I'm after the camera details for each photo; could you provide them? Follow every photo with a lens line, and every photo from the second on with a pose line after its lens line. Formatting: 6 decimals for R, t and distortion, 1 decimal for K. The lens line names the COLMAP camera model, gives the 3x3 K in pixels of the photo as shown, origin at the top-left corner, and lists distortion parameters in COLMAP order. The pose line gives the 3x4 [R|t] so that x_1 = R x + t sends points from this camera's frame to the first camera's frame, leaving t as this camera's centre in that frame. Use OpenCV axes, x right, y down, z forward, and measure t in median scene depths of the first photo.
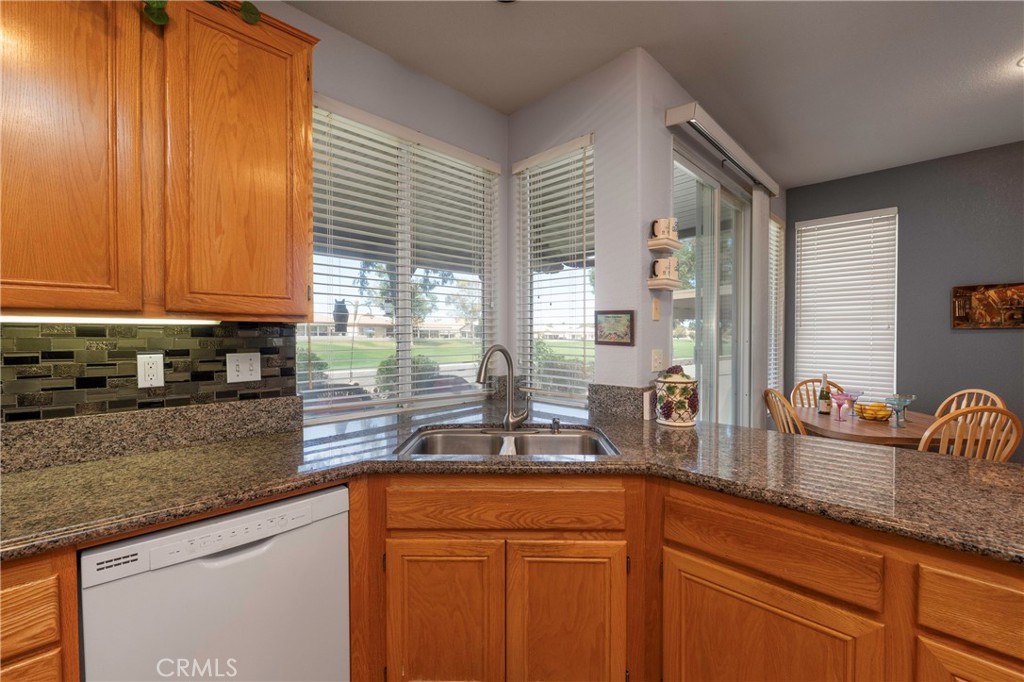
lens RADIAL K [[425.7, 0, 515.5], [0, 425.7, 341.2], [0, 0, 1]] dist [-0.012554, -0.000085]
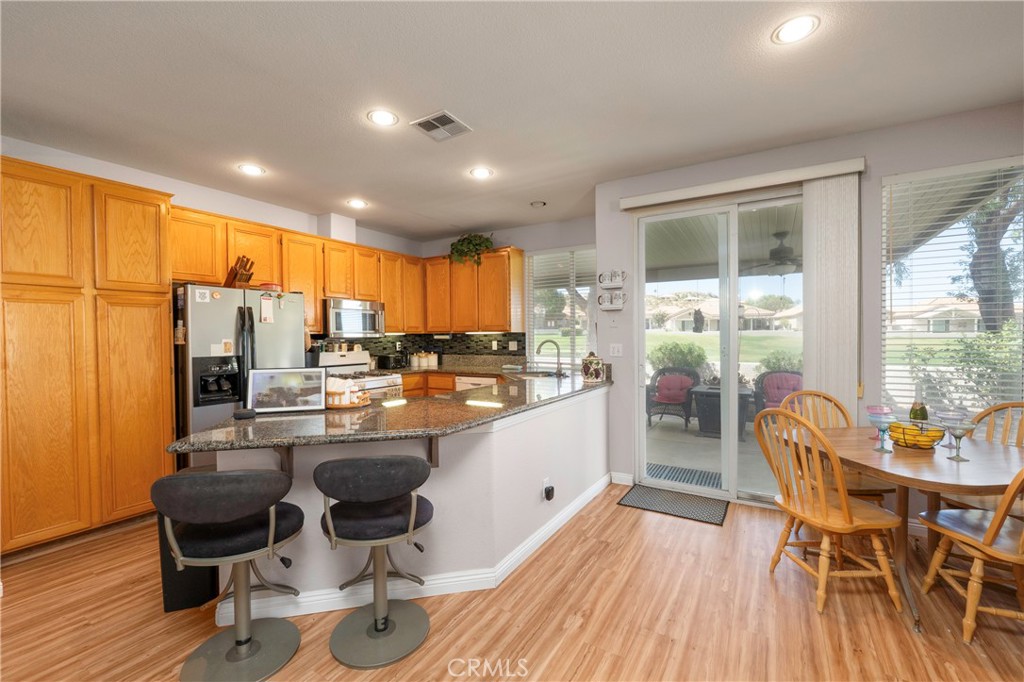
lens RADIAL K [[429.9, 0, 512.0], [0, 429.9, 341.0], [0, 0, 1]] dist [-0.003065, 0.000241]
pose [[0.225035, 0.010352, -0.974296, 2.924466], [-0.005767, 0.999940, 0.009293, -0.007948], [0.974334, 0.003528, 0.225081, 0.273499]]
